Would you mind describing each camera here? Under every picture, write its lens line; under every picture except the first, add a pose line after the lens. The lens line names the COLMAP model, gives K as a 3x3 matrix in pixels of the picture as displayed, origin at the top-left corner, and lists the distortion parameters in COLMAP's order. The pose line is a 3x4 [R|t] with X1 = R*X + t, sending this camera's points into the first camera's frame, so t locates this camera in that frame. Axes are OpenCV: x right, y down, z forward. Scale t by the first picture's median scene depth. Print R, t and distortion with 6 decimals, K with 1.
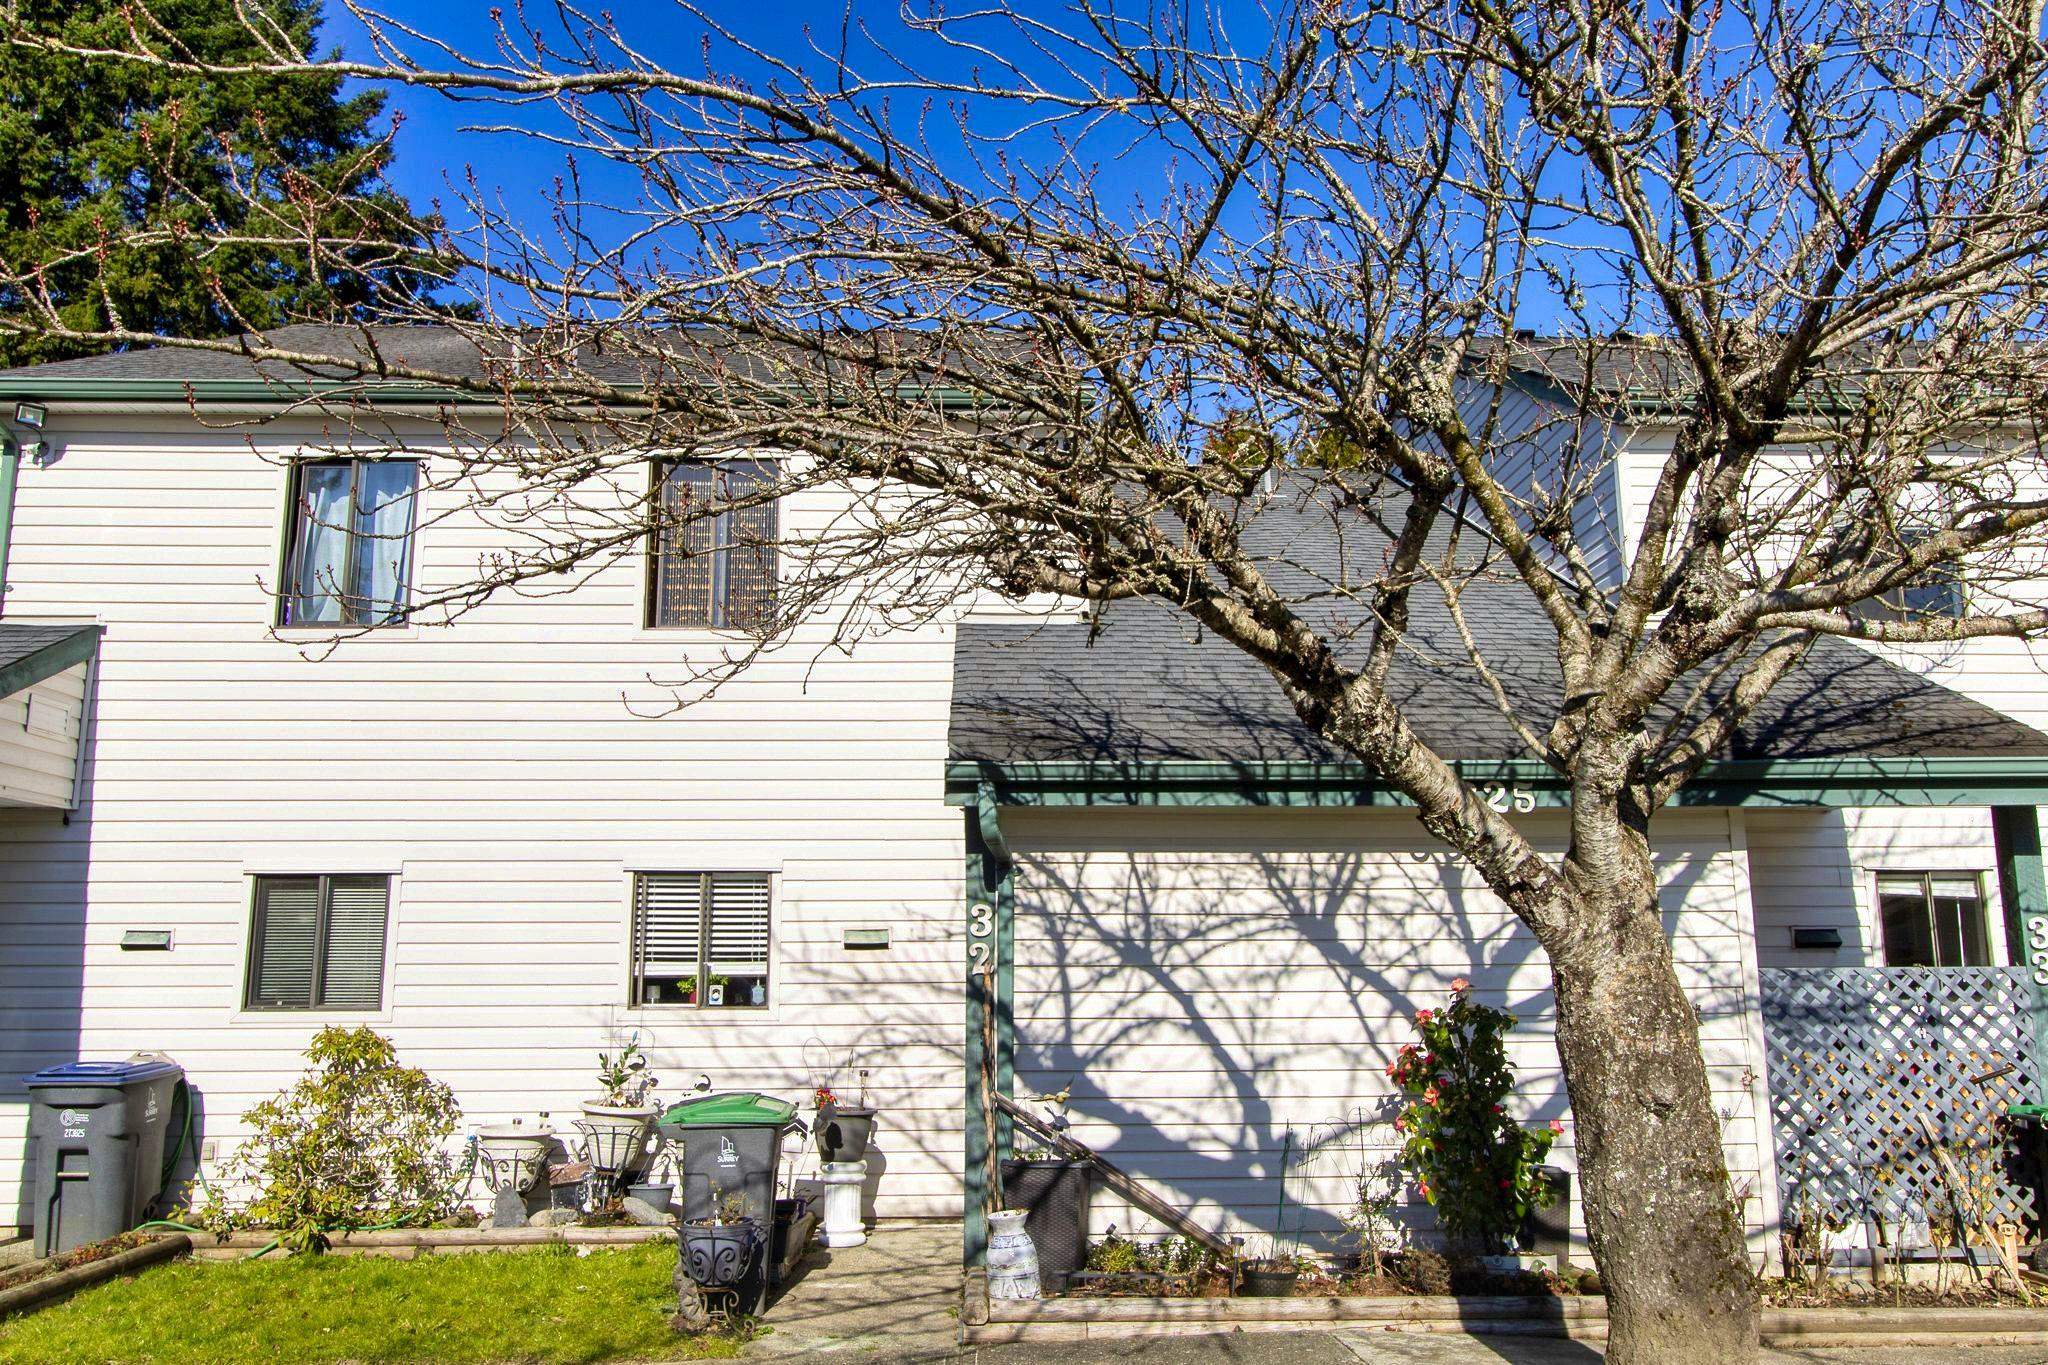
lens RADIAL K [[1577.2, 0, 1024.0], [0, 1577.2, 682.5], [0, 0, 1]] dist [0.001205, -0.000697]
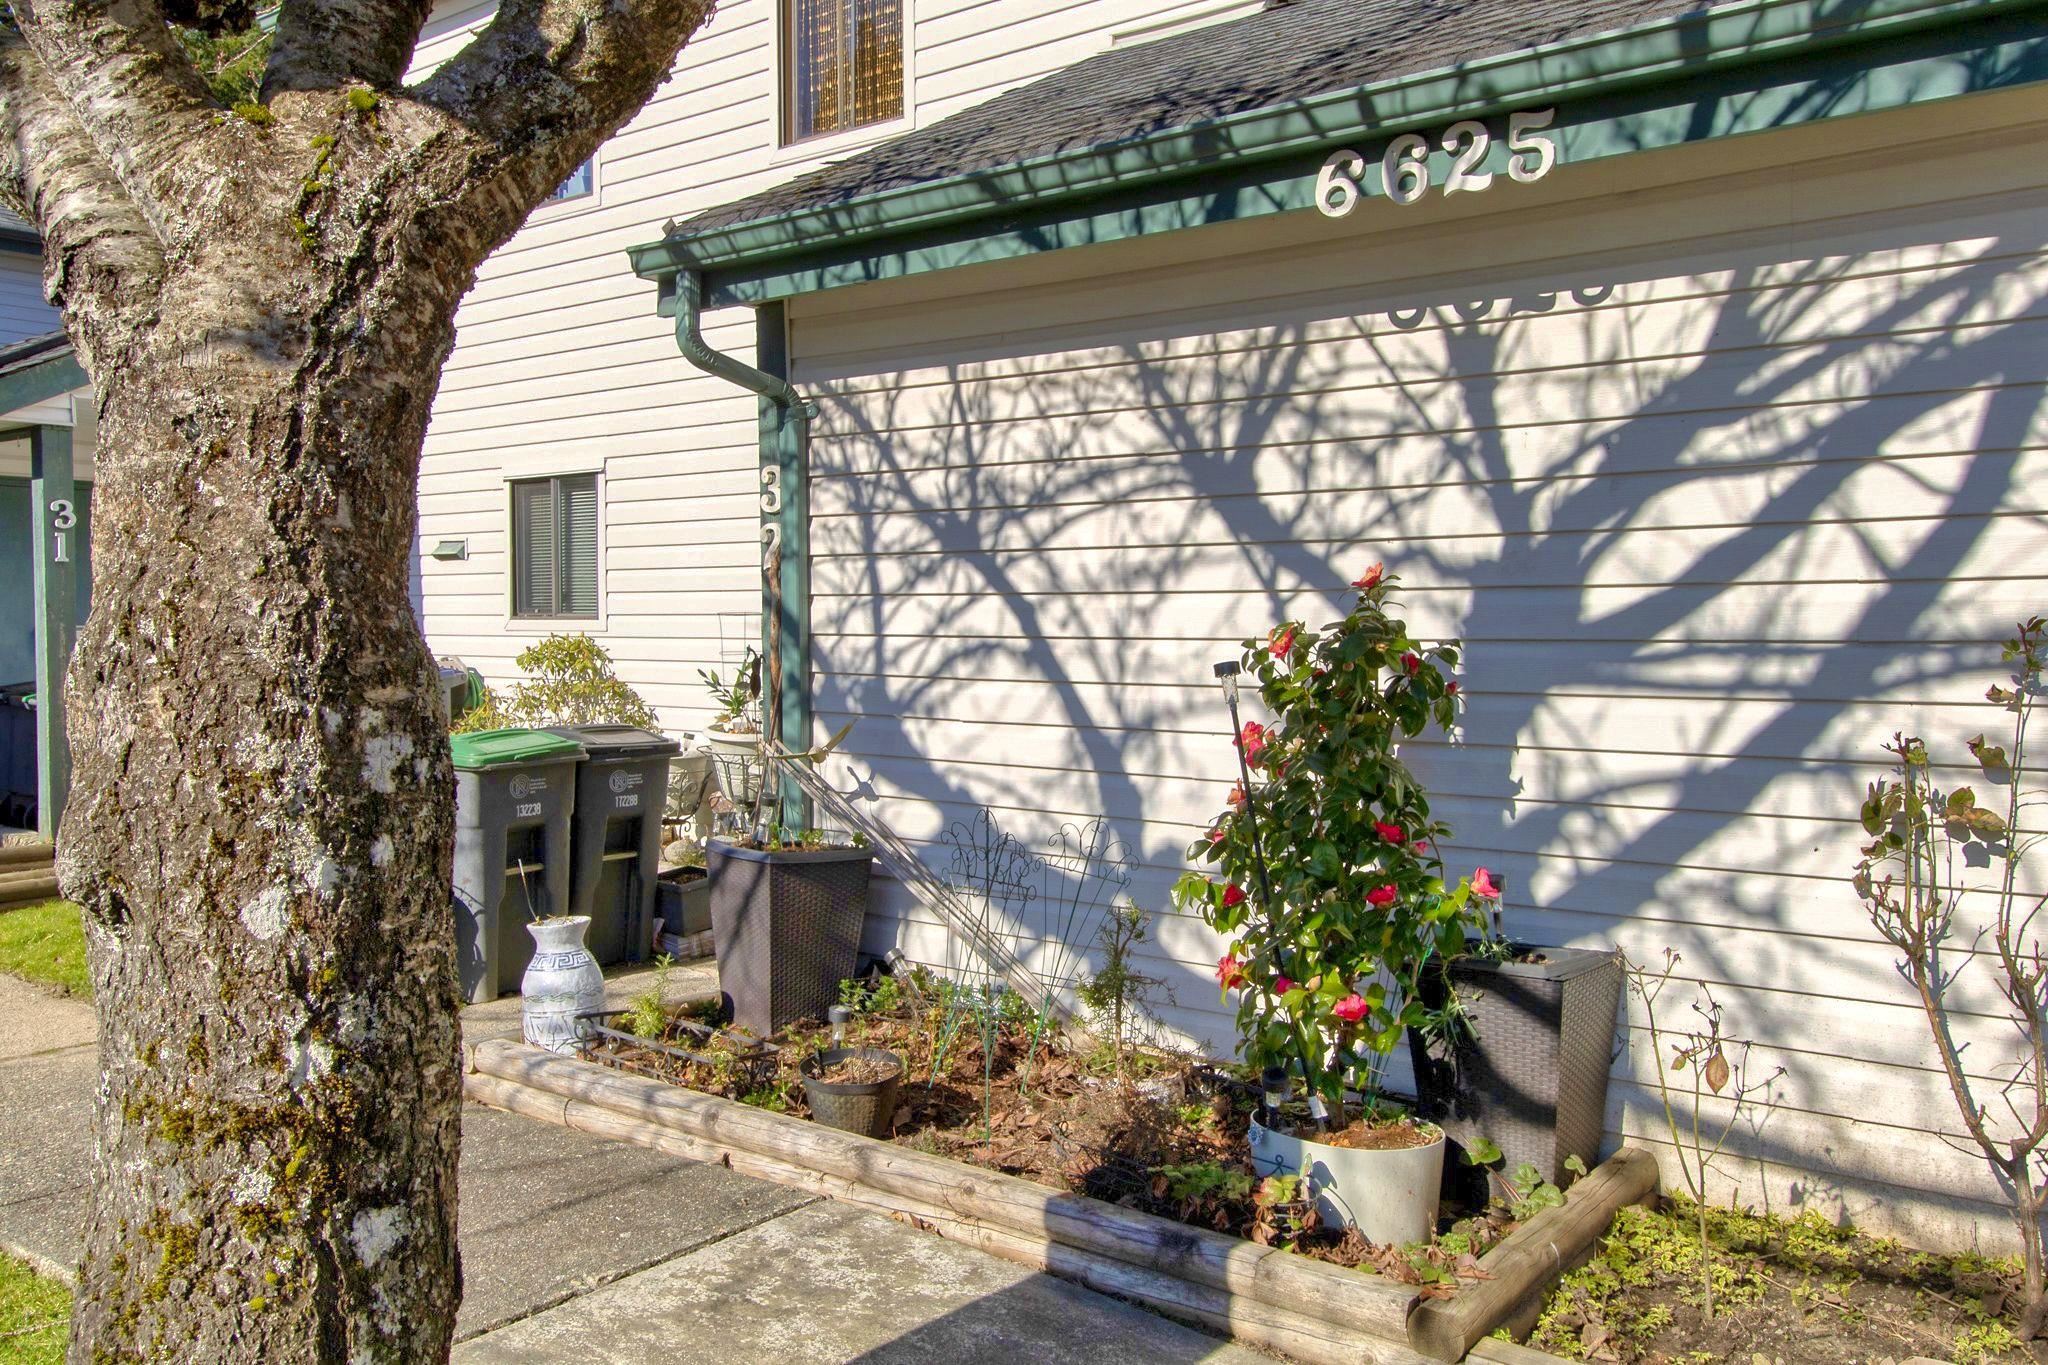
lens RADIAL K [[1577.2, 0, 1024.0], [0, 1577.2, 682.5], [0, 0, 1]] dist [0.001205, -0.000697]
pose [[0.773268, 0.032706, -0.633235, 0.469195], [0.122897, 0.972001, 0.200276, 0.108656], [0.622056, -0.232690, 0.747598, 0.552379]]
